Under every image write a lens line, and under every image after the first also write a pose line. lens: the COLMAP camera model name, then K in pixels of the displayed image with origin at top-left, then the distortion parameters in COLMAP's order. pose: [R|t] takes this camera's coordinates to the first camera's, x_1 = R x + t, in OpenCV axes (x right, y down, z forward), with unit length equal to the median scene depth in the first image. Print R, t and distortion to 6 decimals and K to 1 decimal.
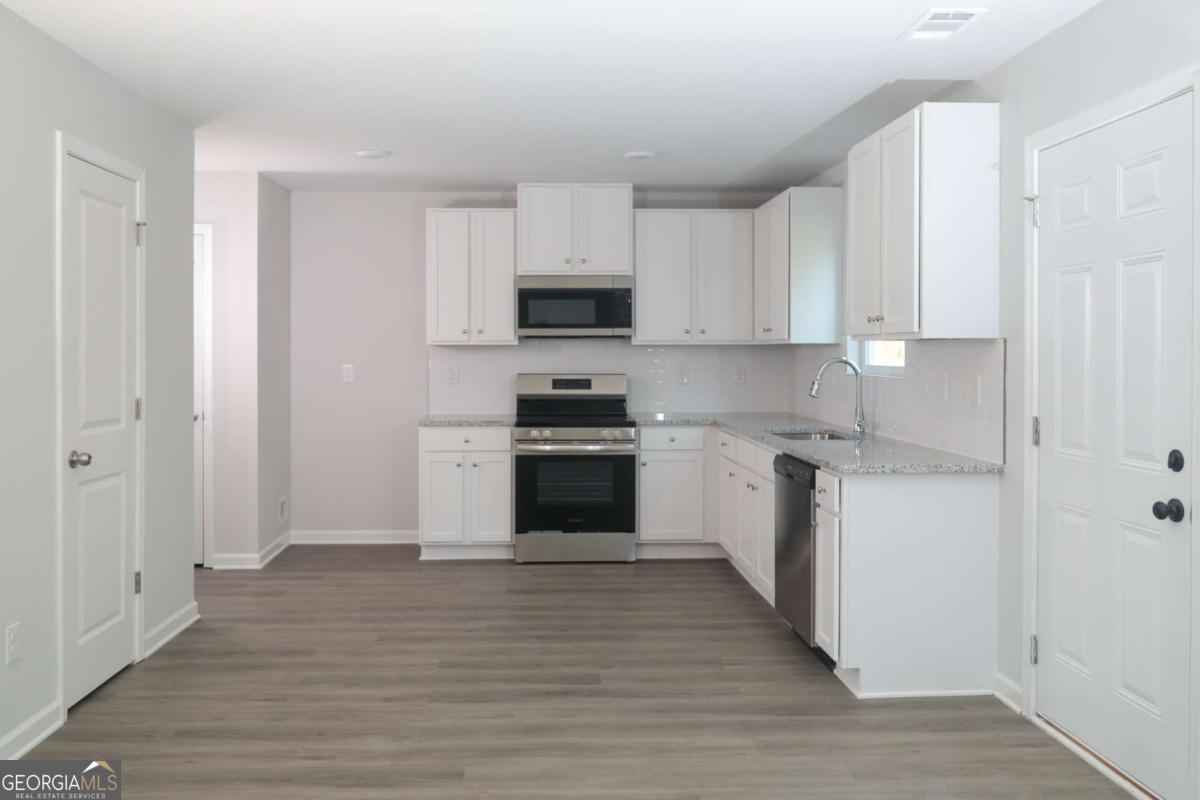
lens RADIAL K [[854.1, 0, 598.3], [0, 854.1, 381.5], [0, 0, 1]] dist [-0.005361, -0.000715]
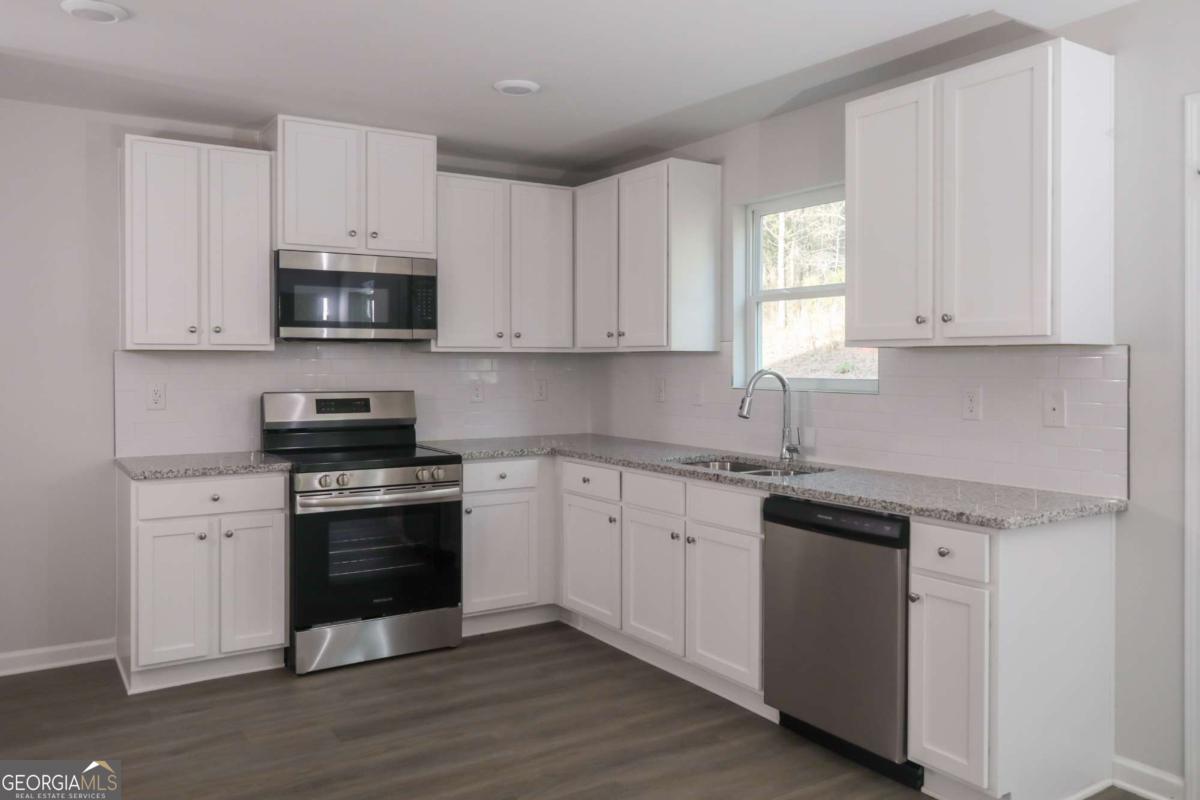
lens RADIAL K [[854.1, 0, 598.3], [0, 854.1, 381.5], [0, 0, 1]] dist [-0.005361, -0.000715]
pose [[0.883567, -0.009013, 0.468219, -0.192544], [0.014746, 0.999854, -0.008579, -0.008743], [-0.468073, 0.014484, 0.883571, 0.284288]]
